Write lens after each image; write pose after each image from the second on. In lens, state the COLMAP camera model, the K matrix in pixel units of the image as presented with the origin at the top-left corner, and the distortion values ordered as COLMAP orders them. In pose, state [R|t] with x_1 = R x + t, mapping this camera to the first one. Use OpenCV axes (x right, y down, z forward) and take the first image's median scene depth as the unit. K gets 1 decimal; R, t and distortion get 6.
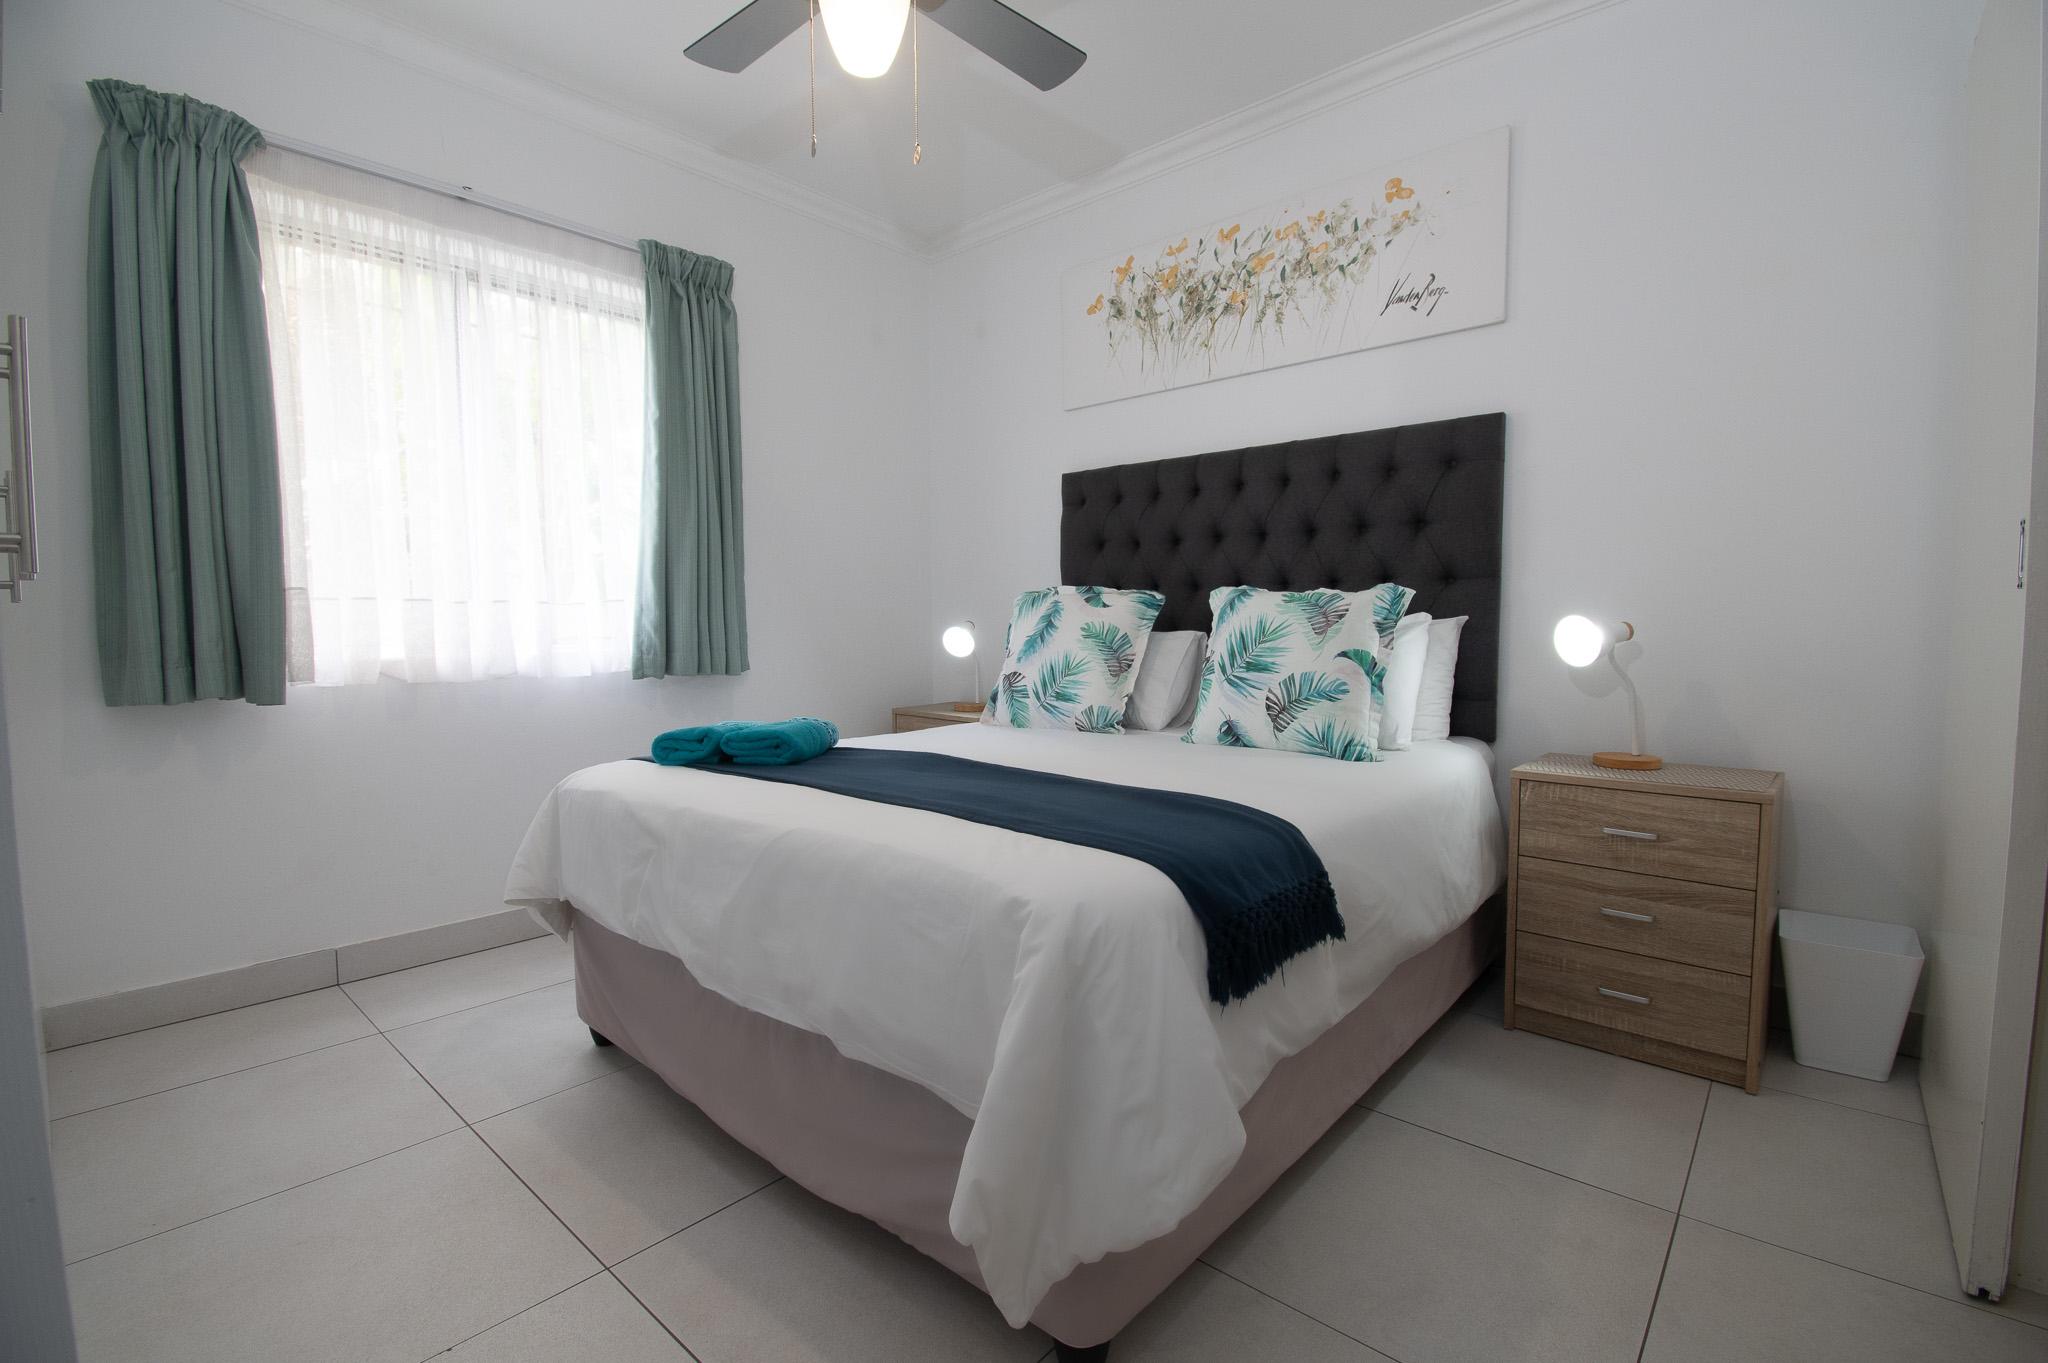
lens RADIAL K [[919.1, 0, 1024.0], [0, 919.1, 681.5], [0, 0, 1]] dist [0.002937, -0.000239]
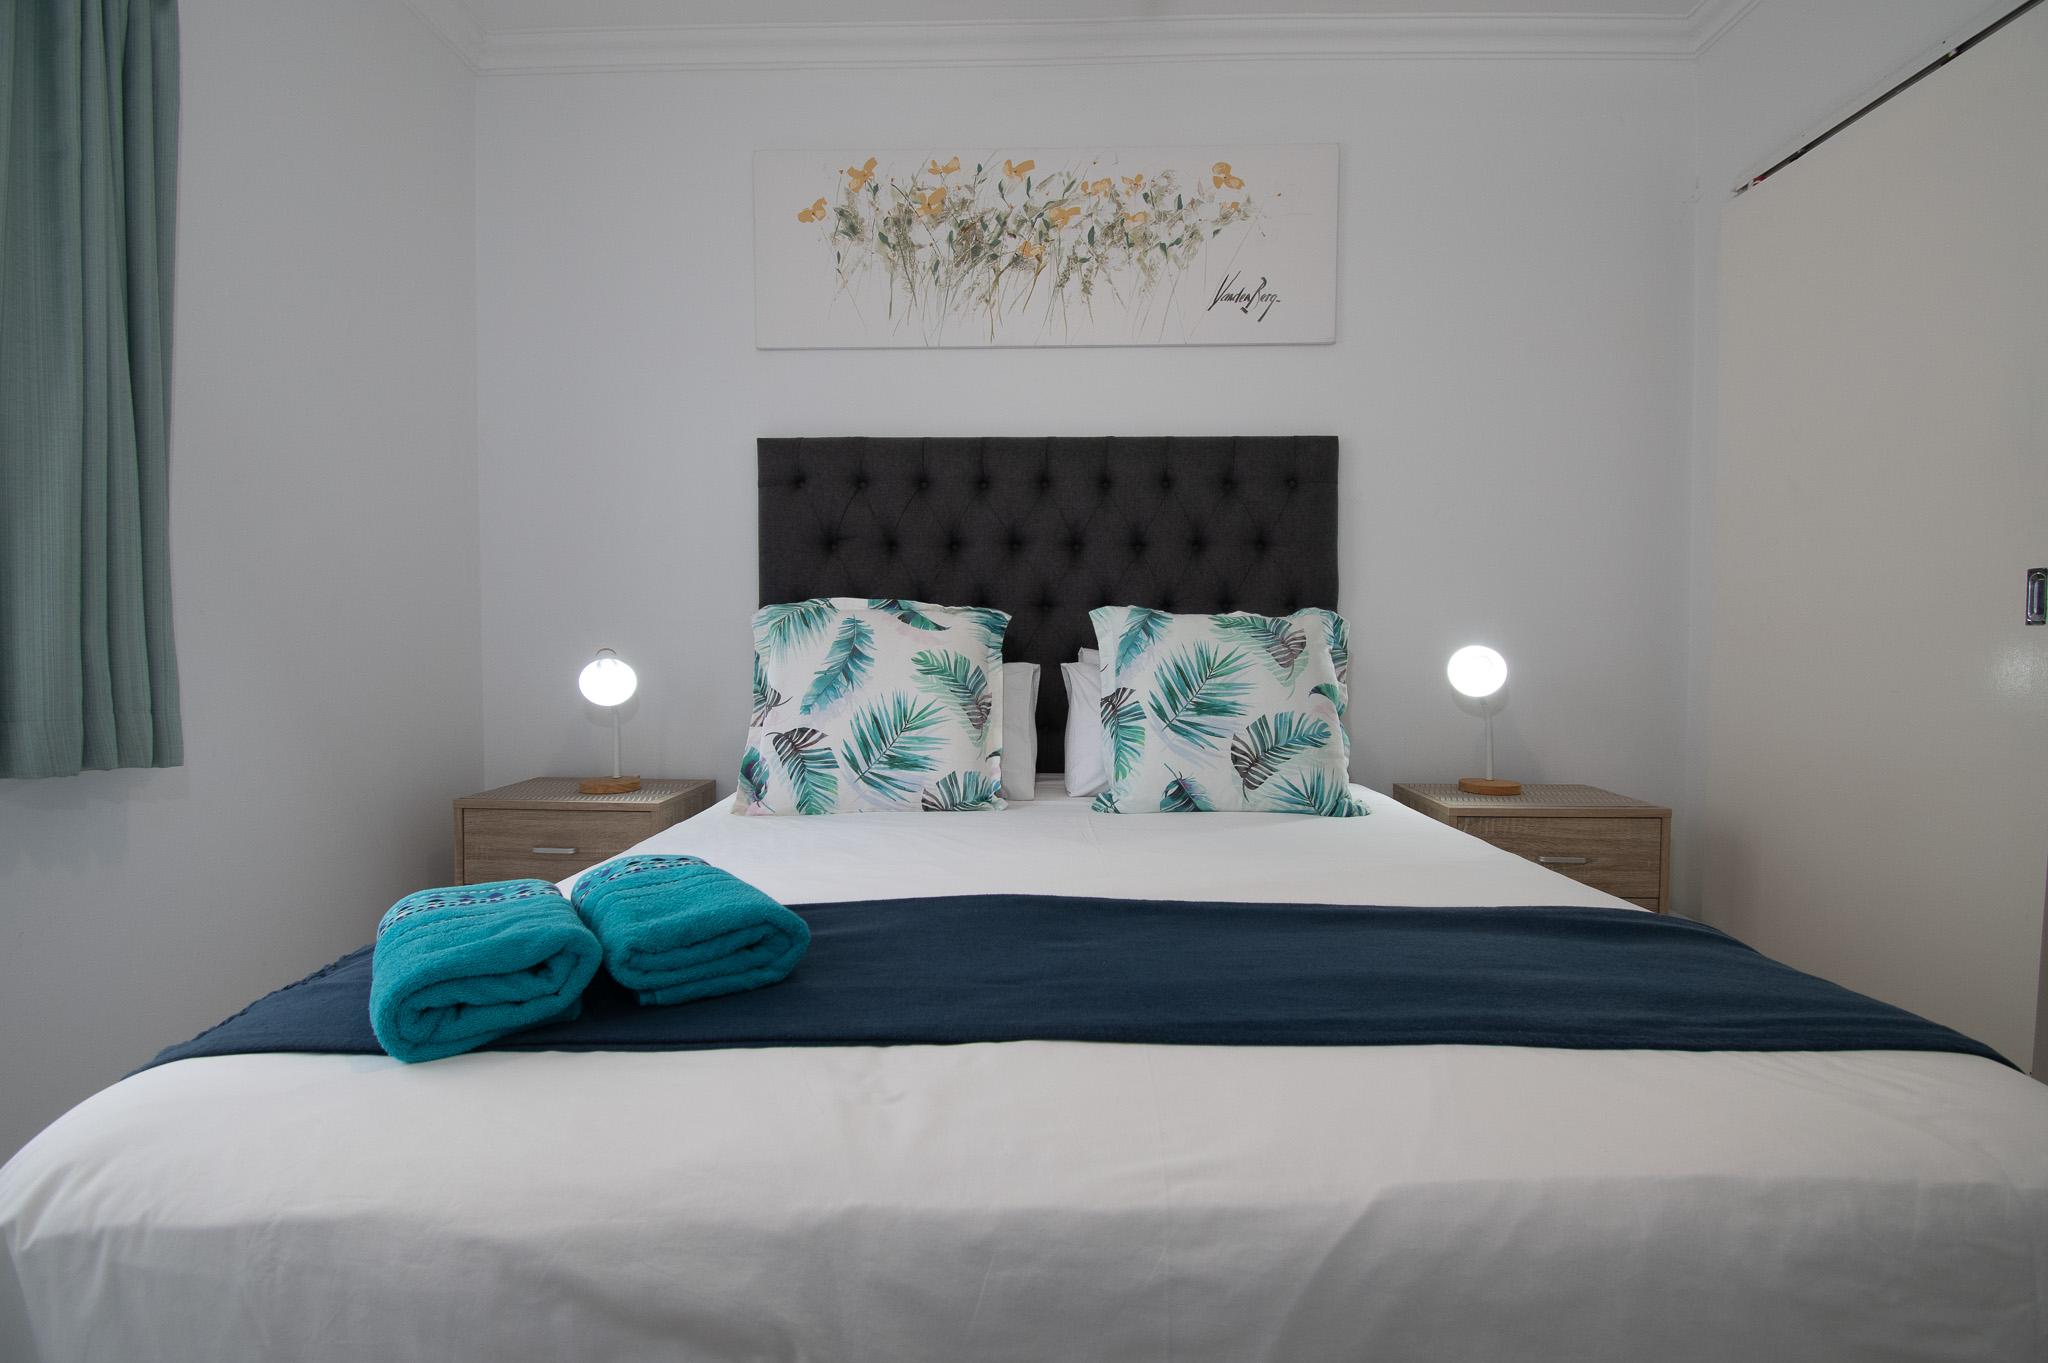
lens RADIAL K [[919.1, 0, 1024.0], [0, 919.1, 681.5], [0, 0, 1]] dist [0.002937, -0.000239]
pose [[0.760392, -0.018112, 0.649211, -0.319363], [0.039535, 0.999048, -0.018434, -0.025925], [-0.648259, 0.039683, 0.760385, 0.426333]]
